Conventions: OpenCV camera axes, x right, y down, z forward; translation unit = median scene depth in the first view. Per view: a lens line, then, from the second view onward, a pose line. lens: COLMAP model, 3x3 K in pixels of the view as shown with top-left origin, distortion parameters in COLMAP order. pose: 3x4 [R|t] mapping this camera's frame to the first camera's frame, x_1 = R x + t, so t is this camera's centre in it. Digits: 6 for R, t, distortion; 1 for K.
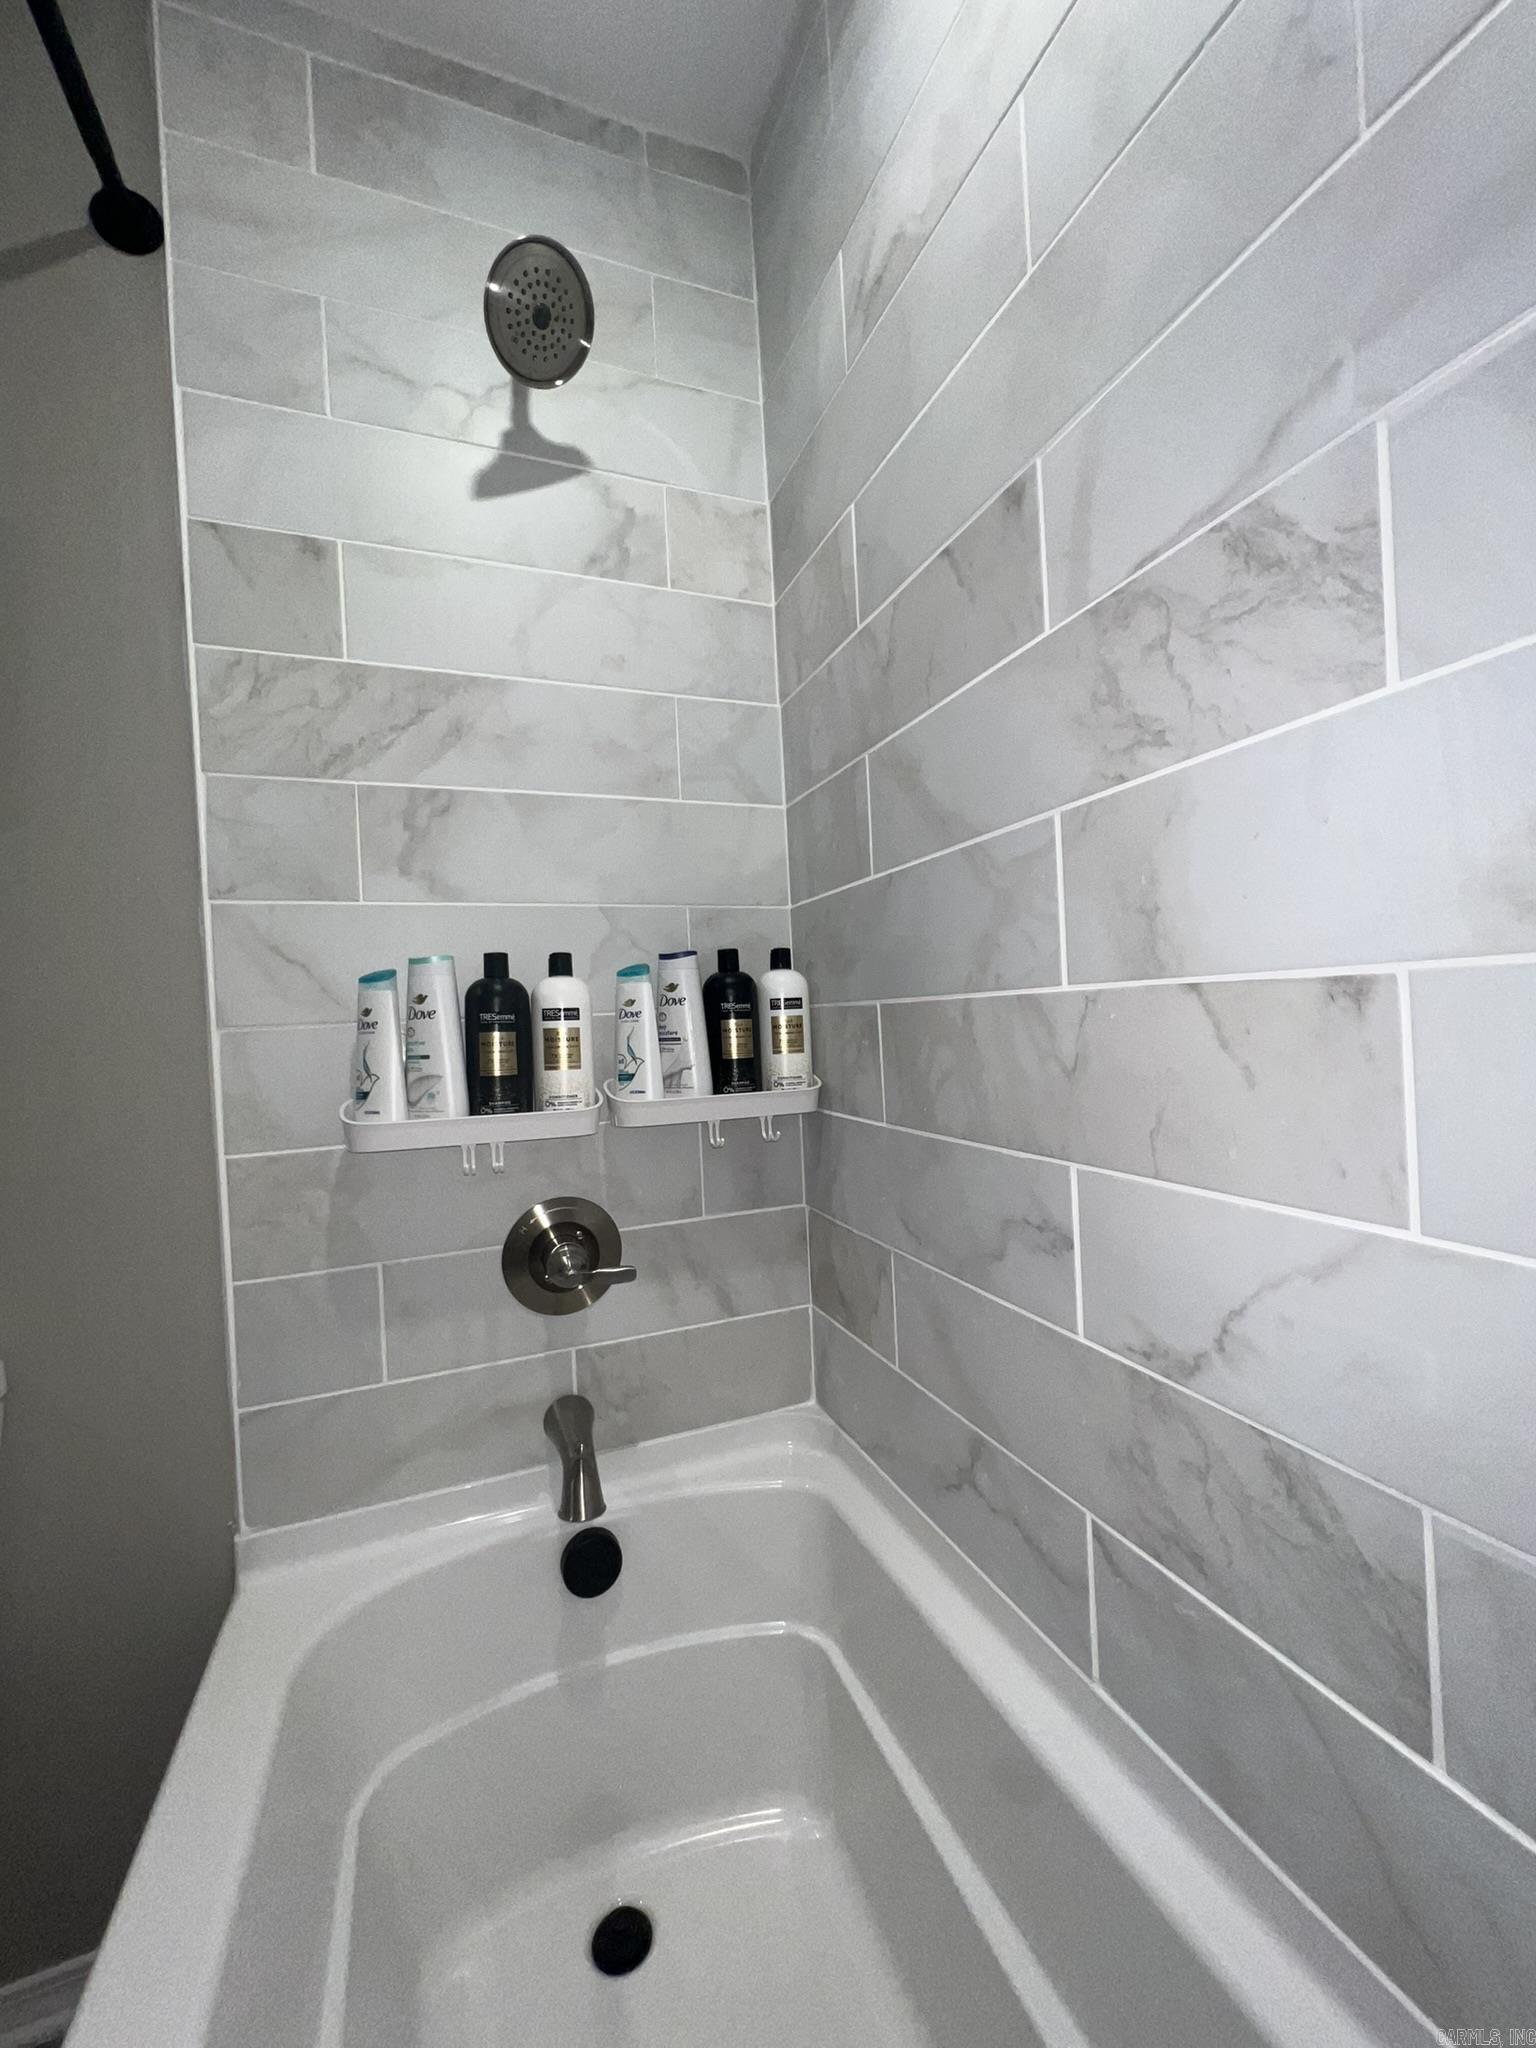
lens RADIAL K [[821.1, 0, 765.9], [0, 821.1, 1025.7], [0, 0, 1]] dist [-0.003551, 0.000470]
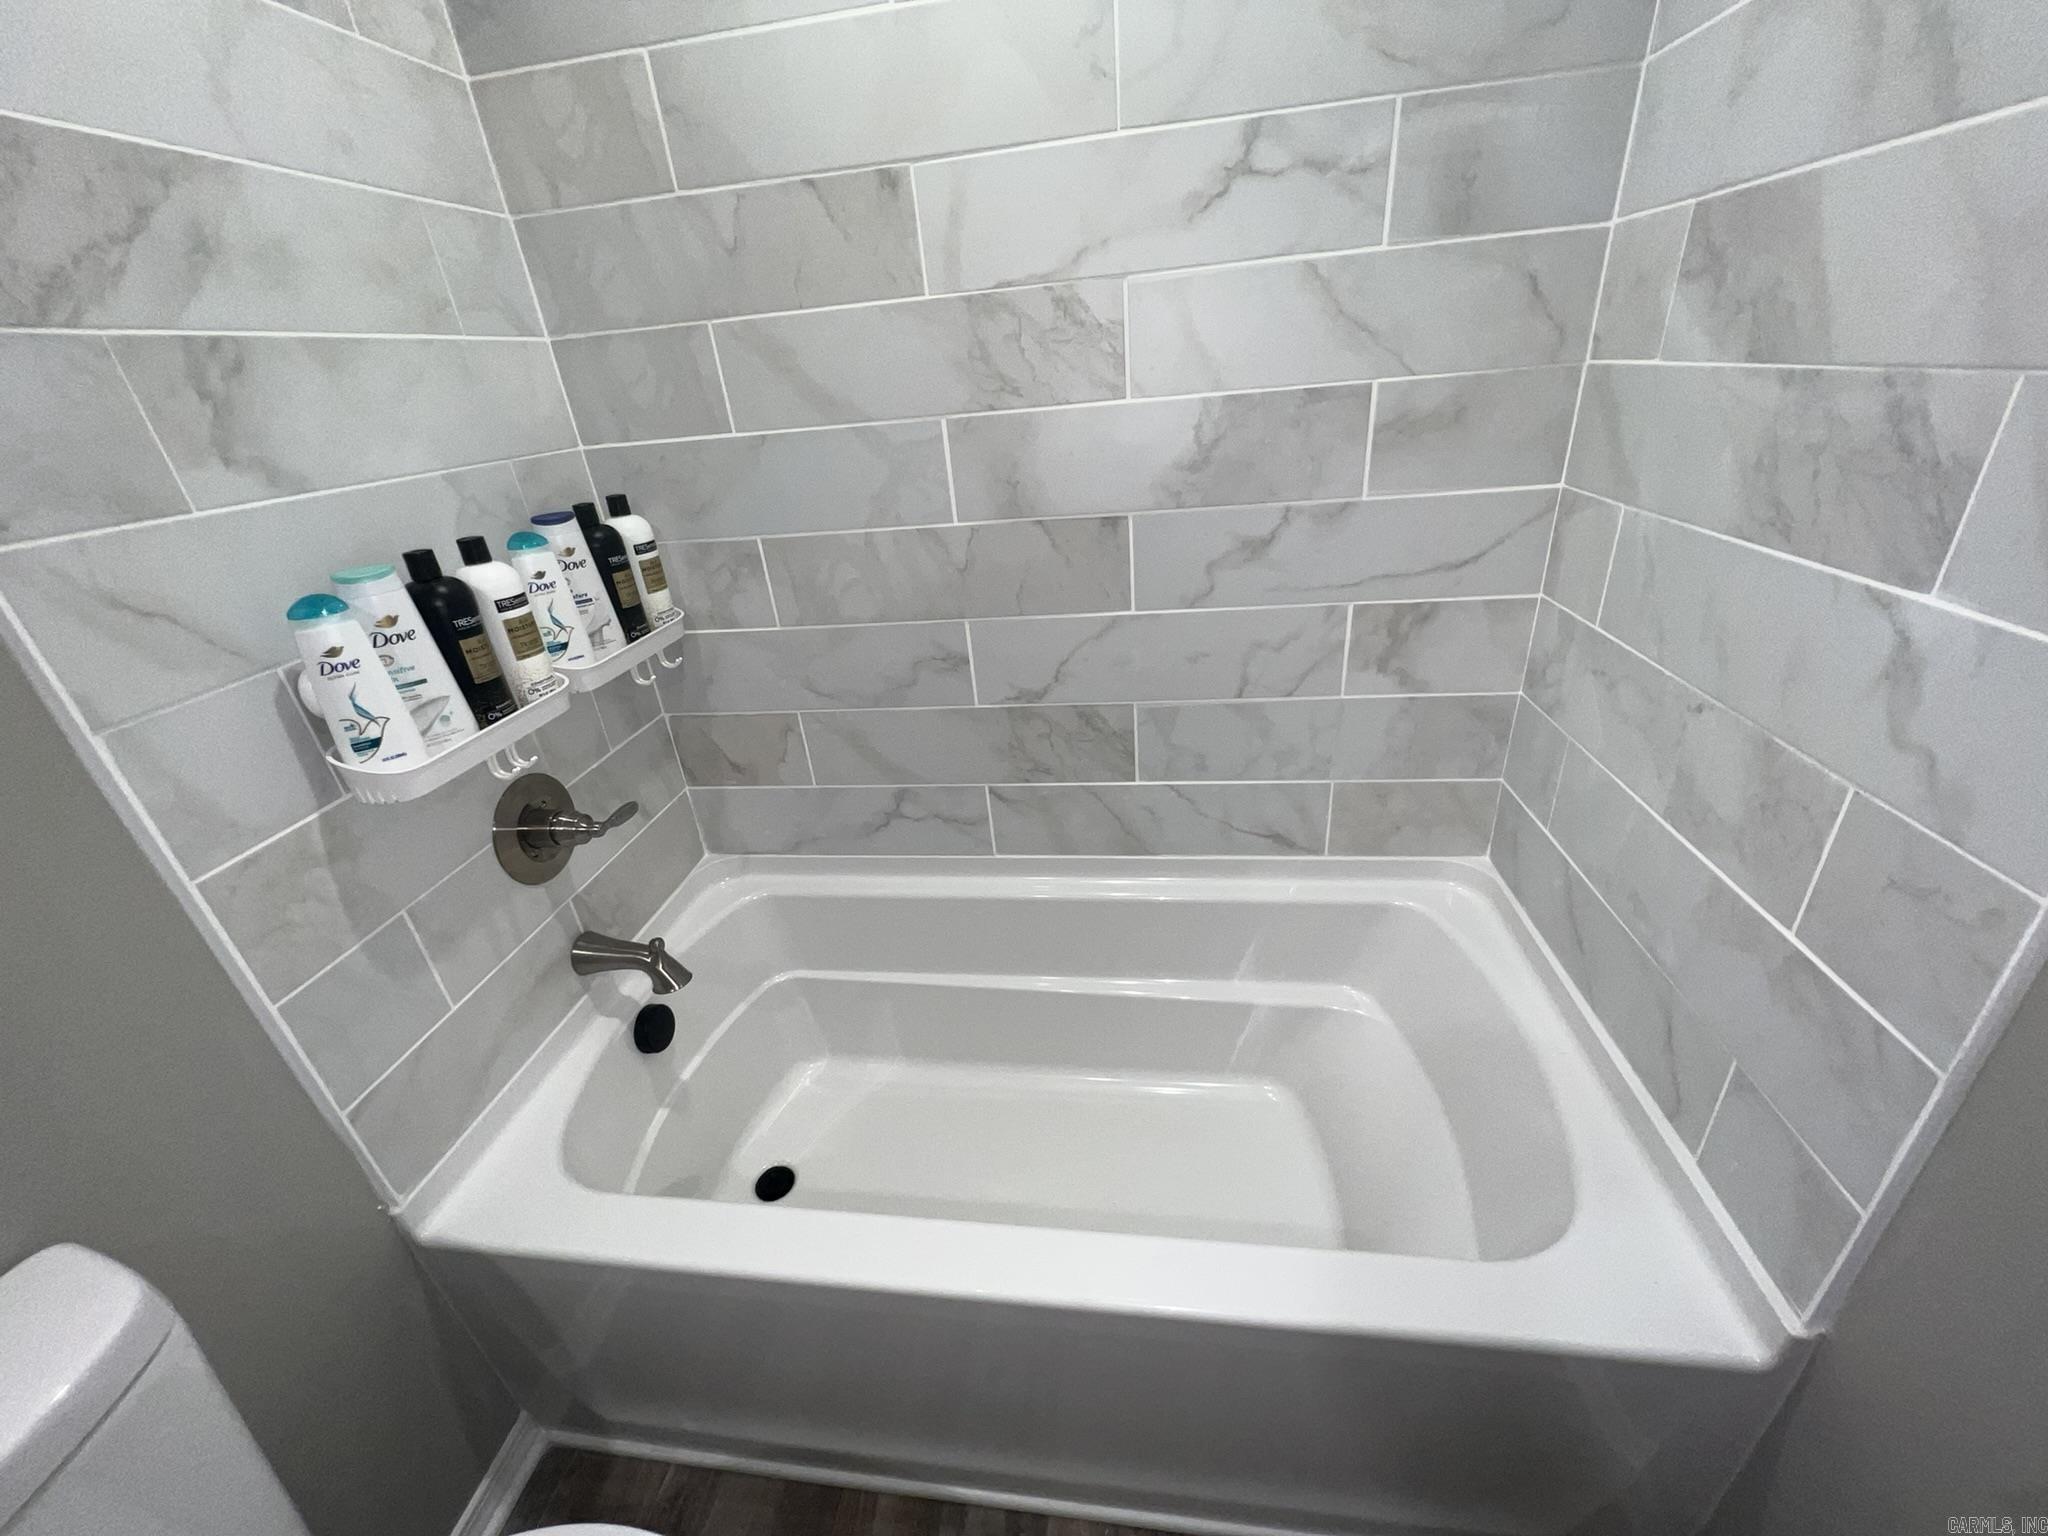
lens RADIAL K [[821.1, 0, 1024.5], [0, 821.1, 770.2], [0, 0, 1]] dist [-0.003551, 0.000470]
pose [[0.487673, -0.387786, 0.782174, -0.815567], [0.071876, 0.910727, 0.406706, -0.190437], [-0.870062, -0.142120, 0.472010, -0.036553]]
